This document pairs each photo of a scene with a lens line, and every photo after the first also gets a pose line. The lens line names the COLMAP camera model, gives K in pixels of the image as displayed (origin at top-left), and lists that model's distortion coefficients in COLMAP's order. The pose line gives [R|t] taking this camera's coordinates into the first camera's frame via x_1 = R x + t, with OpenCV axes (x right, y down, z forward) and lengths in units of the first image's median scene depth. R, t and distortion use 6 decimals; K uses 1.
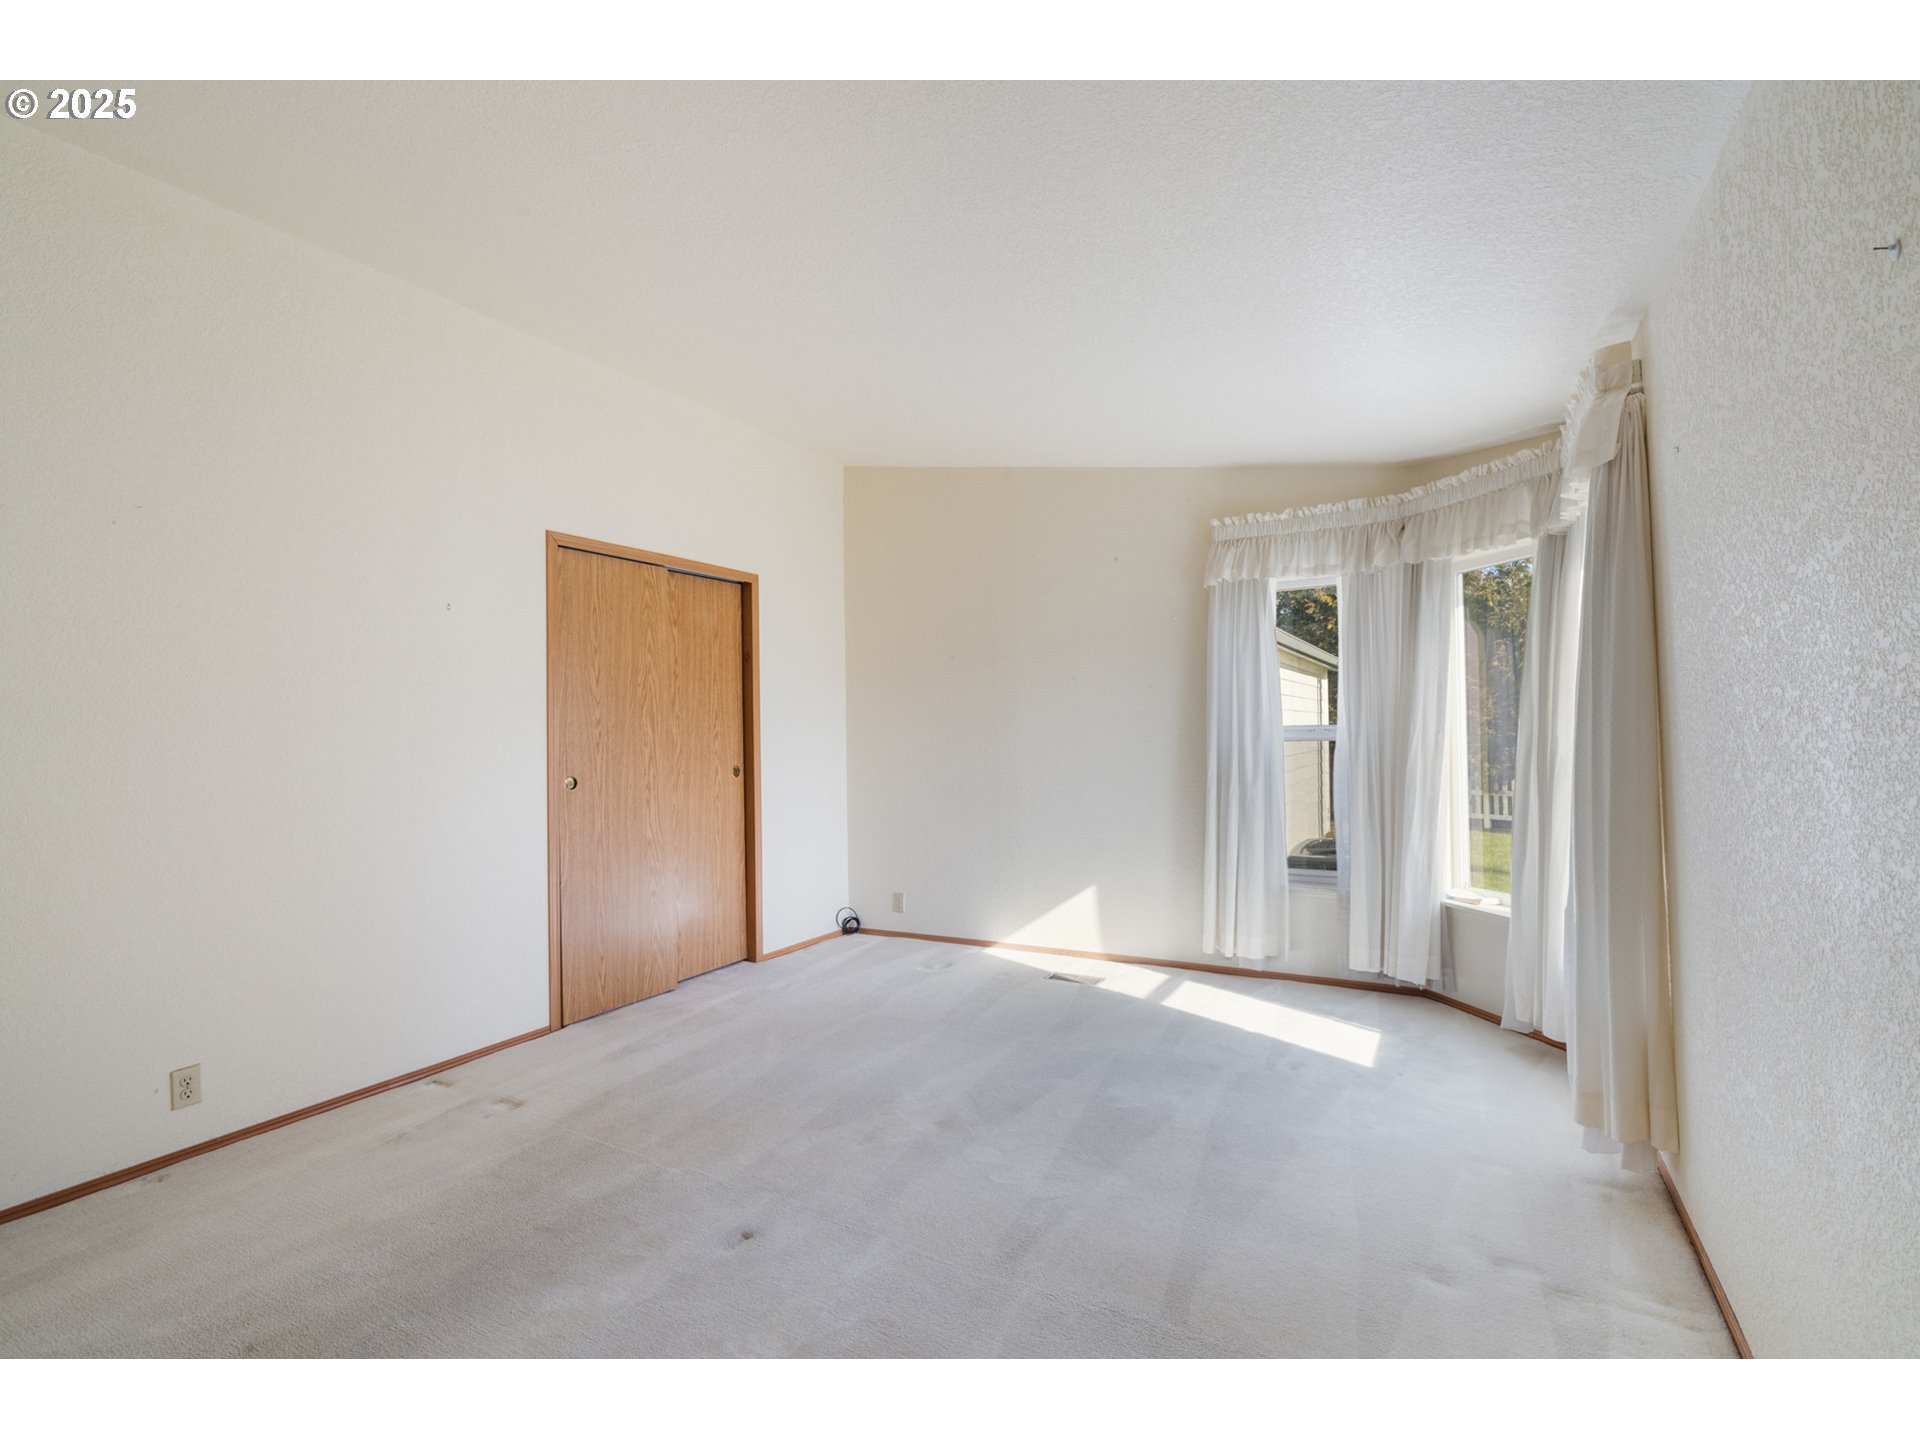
lens RADIAL K [[827.1, 0, 960.4], [0, 827.1, 729.9], [0, 0, 1]] dist [-0.000386, 0.000211]
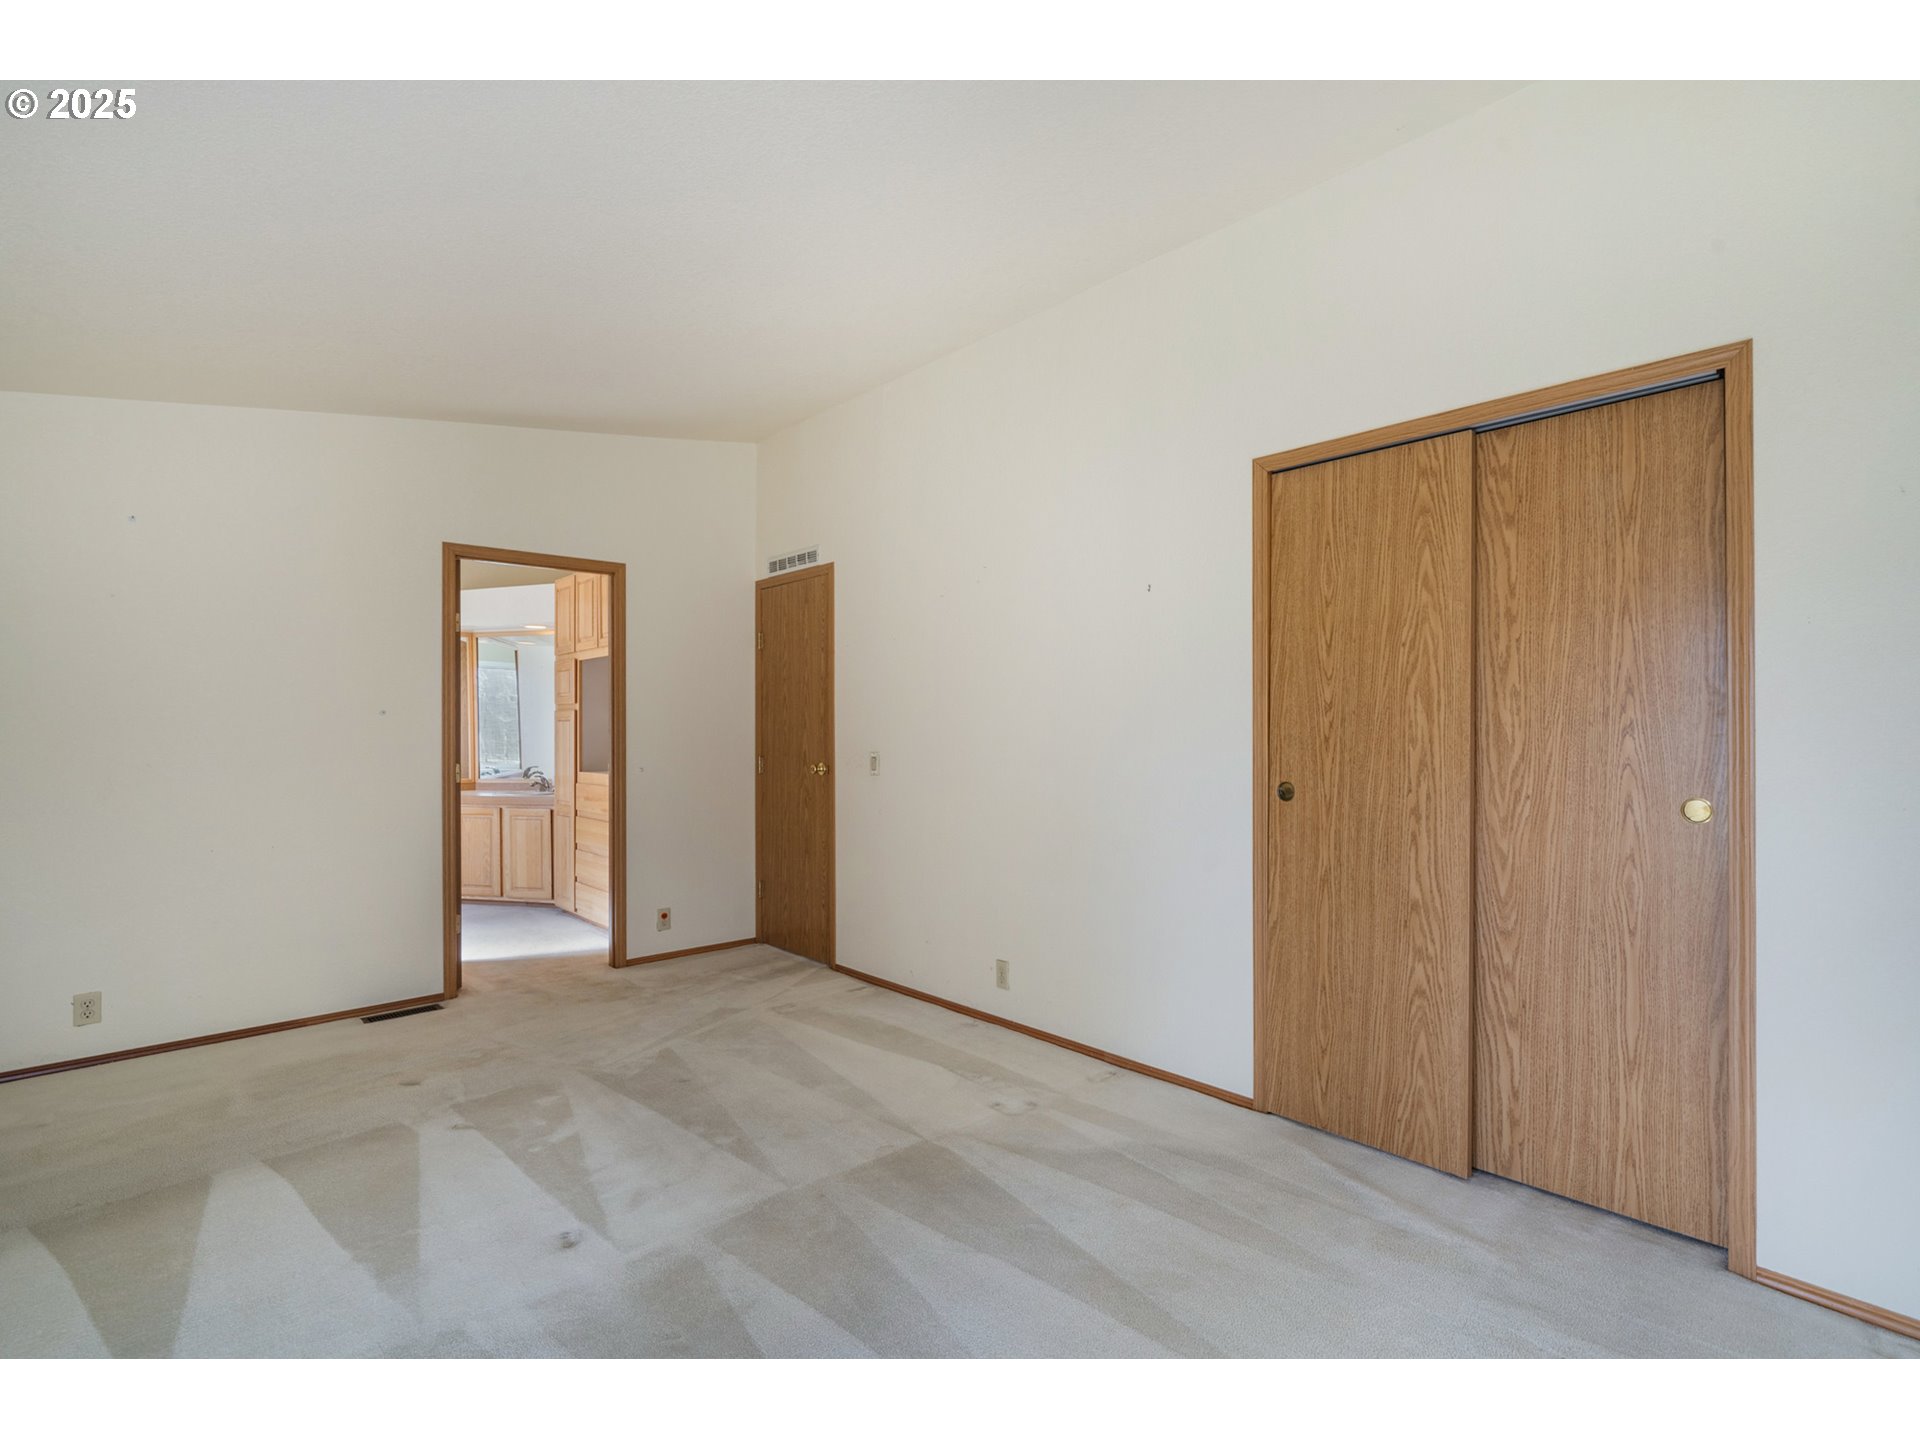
lens RADIAL K [[827.1, 0, 963.0], [0, 827.1, 728.5], [0, 0, 1]] dist [-0.000386, 0.000211]
pose [[-0.231662, 0.010635, -0.972738, 0.317371], [0.002673, 0.999943, 0.010295, 0.000853], [0.972793, -0.000215, -0.231678, 0.918543]]
